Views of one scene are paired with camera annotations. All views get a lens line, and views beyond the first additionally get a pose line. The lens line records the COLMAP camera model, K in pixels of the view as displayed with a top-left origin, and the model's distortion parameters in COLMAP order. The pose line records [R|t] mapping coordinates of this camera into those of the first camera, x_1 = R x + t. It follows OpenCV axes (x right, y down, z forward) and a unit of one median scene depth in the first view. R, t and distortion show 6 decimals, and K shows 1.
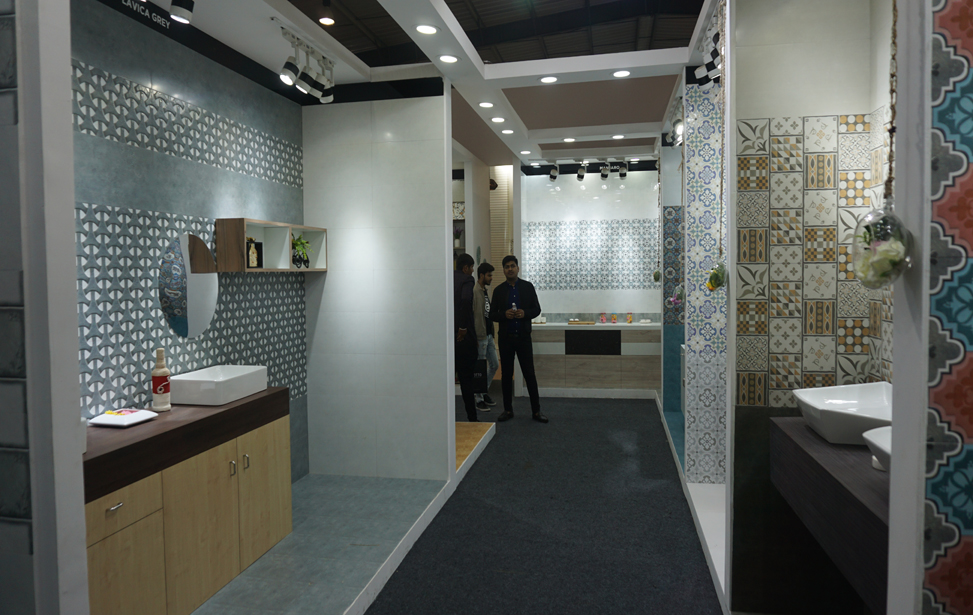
lens RADIAL K [[657.1, 0, 483.4], [0, 657.1, 301.4], [0, 0, 1]] dist [-0.053462, 0.030700]
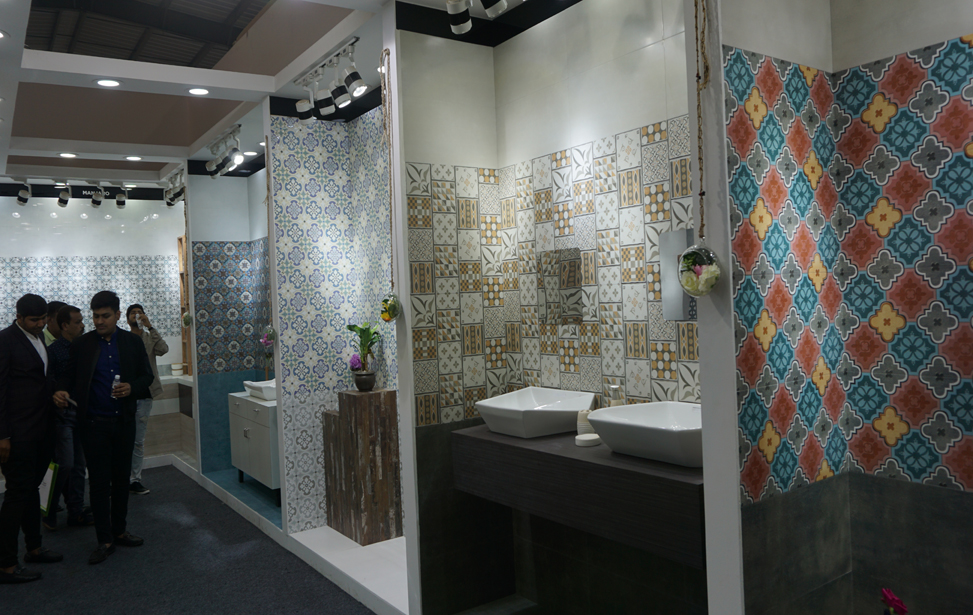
lens RADIAL K [[736.7, 0, 487.9], [0, 736.7, 314.4], [0, 0, 1]] dist [-0.032709, 0.010763]
pose [[0.686565, -0.038784, 0.726033, -0.260055], [0.076210, 0.996914, -0.018813, 0.004351], [-0.723063, 0.068247, 0.687402, 0.047073]]
